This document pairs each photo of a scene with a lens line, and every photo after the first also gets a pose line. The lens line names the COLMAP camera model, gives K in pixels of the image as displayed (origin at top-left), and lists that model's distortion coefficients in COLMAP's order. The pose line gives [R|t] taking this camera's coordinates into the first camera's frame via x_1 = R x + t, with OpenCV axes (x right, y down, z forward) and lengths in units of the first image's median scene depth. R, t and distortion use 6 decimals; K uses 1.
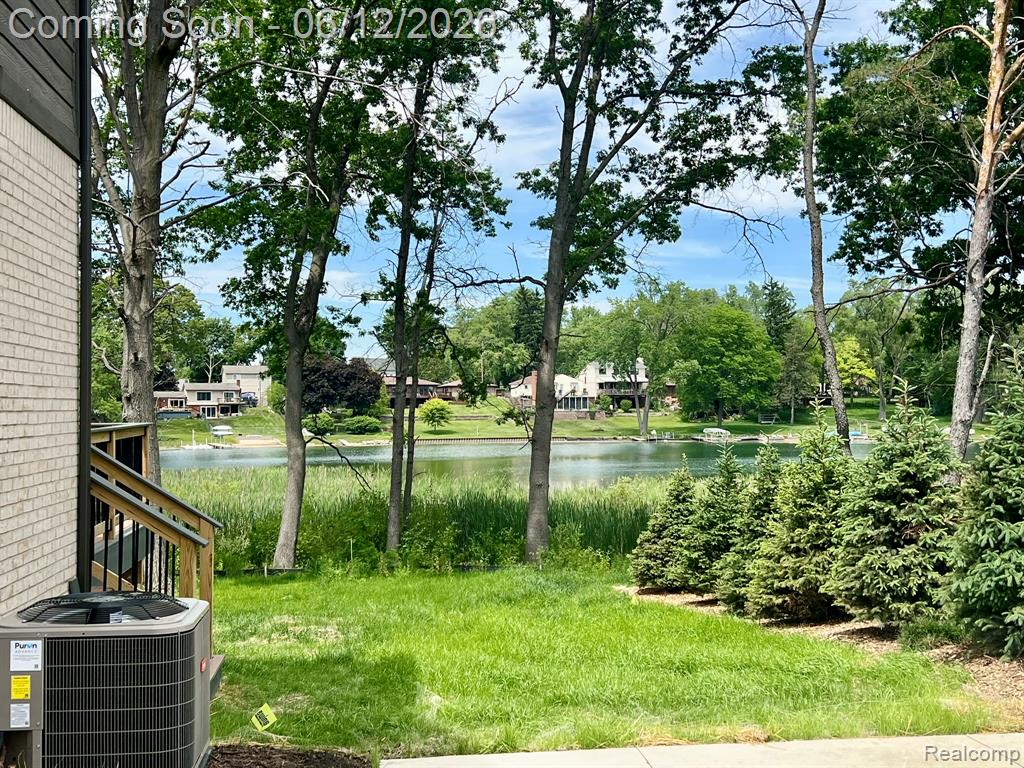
lens RADIAL K [[1318.4, 0, 514.2], [0, 1318.4, 387.7], [0, 0, 1]] dist [0.211279, 0.000000]
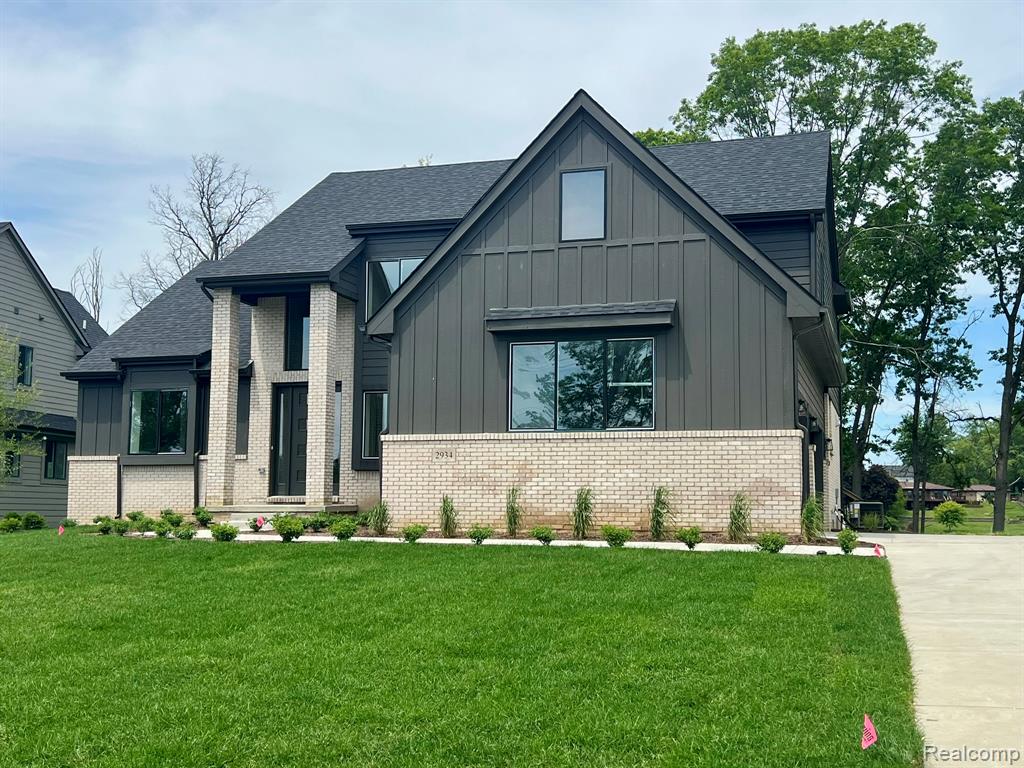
lens RADIAL K [[1188.0, 0, 512.7], [0, 1188.0, 389.3], [0, 0, 1]] dist [0.057869, 0.000000]
pose [[0.917245, -0.031277, -0.397093, 0.056574], [-0.003311, 0.996279, -0.086121, 0.018760], [0.398309, 0.080309, 0.913729, -0.674701]]
